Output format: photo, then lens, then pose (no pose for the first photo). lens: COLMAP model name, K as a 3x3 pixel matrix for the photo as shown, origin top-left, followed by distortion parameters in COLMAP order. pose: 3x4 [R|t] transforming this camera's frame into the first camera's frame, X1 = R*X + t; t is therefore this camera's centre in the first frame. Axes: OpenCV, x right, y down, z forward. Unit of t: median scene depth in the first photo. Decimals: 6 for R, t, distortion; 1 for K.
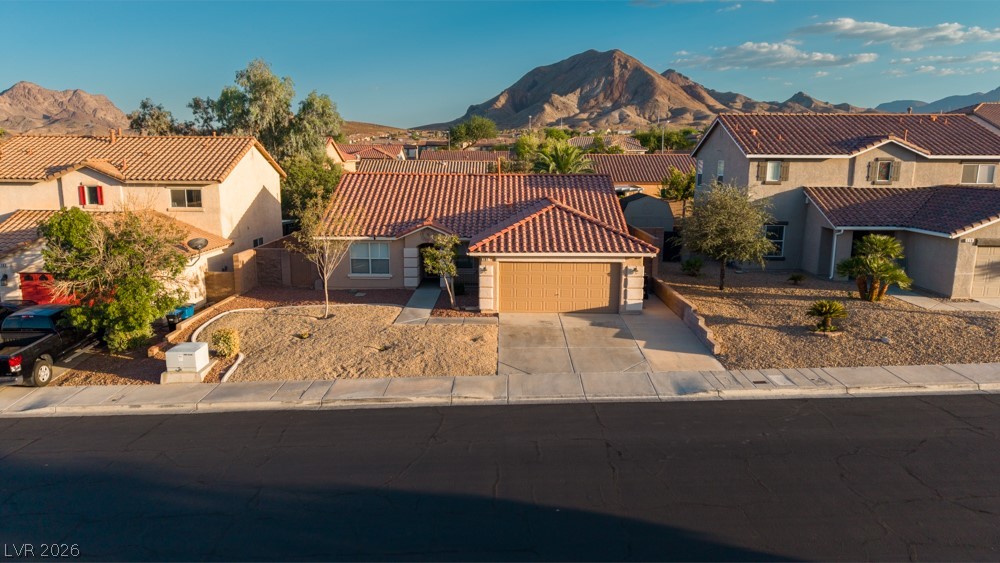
lens RADIAL K [[671.3, 0, 496.1], [0, 671.3, 277.4], [0, 0, 1]] dist [0.037874, -0.041346]
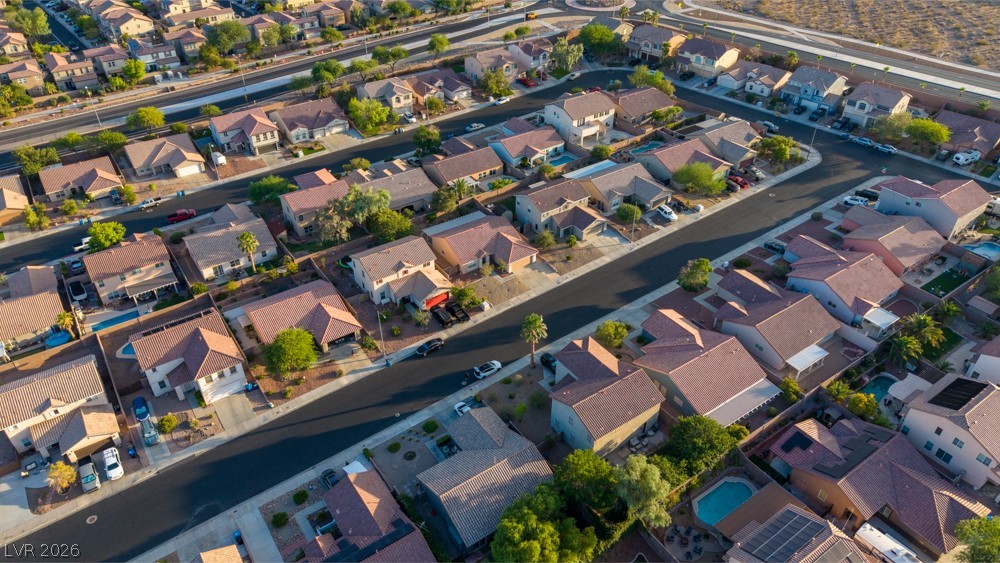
lens RADIAL K [[666.9, 0, 497.1], [0, 666.9, 280.1], [0, 0, 1]] dist [0.026218, -0.033026]
pose [[0.815811, -0.343371, 0.465348, -2.348099], [0.108555, 0.881276, 0.459966, -2.123316], [-0.568038, -0.324729, 0.756230, -2.594852]]
